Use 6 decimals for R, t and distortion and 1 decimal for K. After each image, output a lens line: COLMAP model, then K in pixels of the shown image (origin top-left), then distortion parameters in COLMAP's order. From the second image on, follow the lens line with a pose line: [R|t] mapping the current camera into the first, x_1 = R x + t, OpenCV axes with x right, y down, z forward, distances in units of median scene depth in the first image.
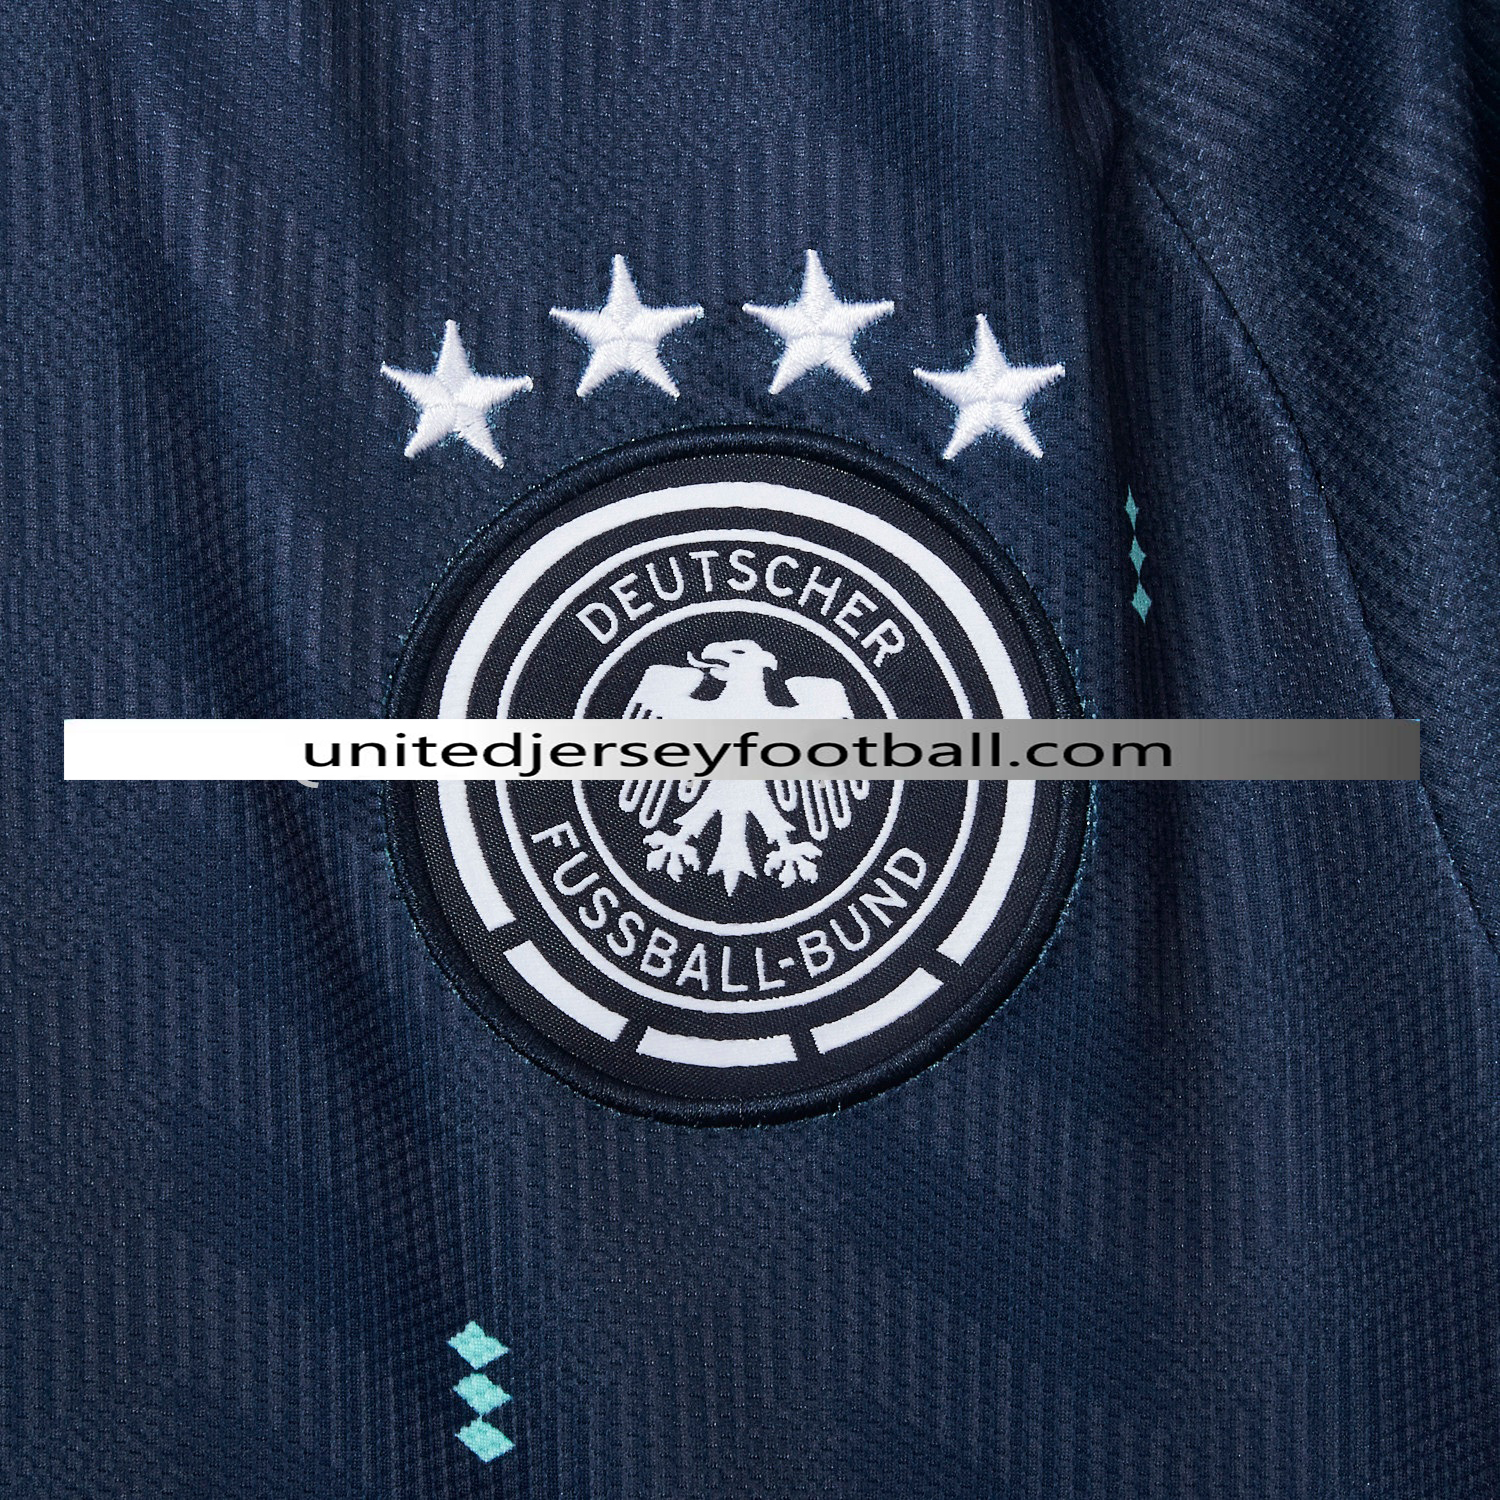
lens RADIAL K [[3943.6, 0, 749.5], [0, 3943.6, 752.8], [0, 0, 1]] dist [-0.079399, 0.000000]
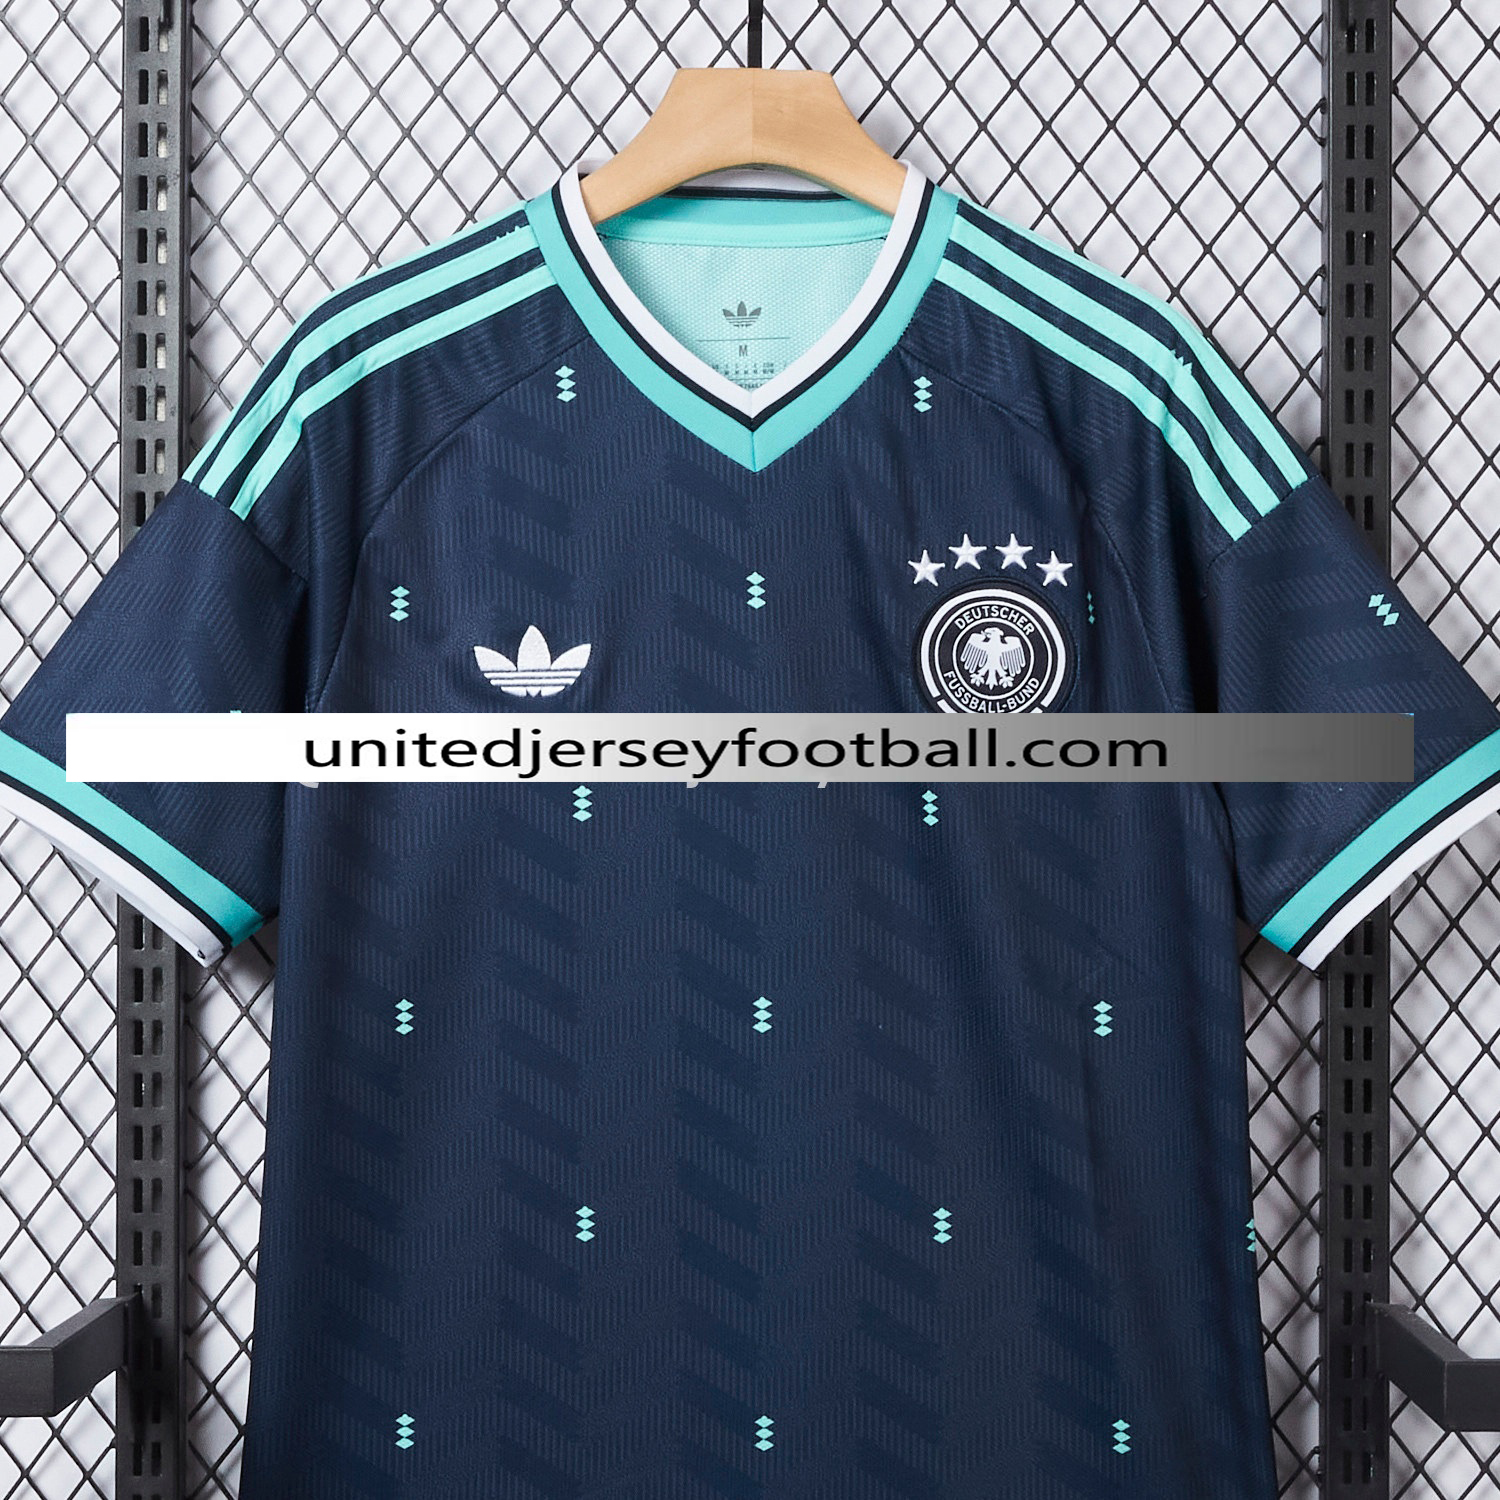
lens RADIAL K [[3943.6, 0, 750.1], [0, 3943.6, 754.5], [0, 0, 1]] dist [-0.079399, 0.000000]
pose [[0.998924, 0.010243, -0.045238, -0.069854], [-0.008838, 0.999475, 0.031155, -0.022469], [0.045534, -0.030722, 0.998490, -3.157520]]
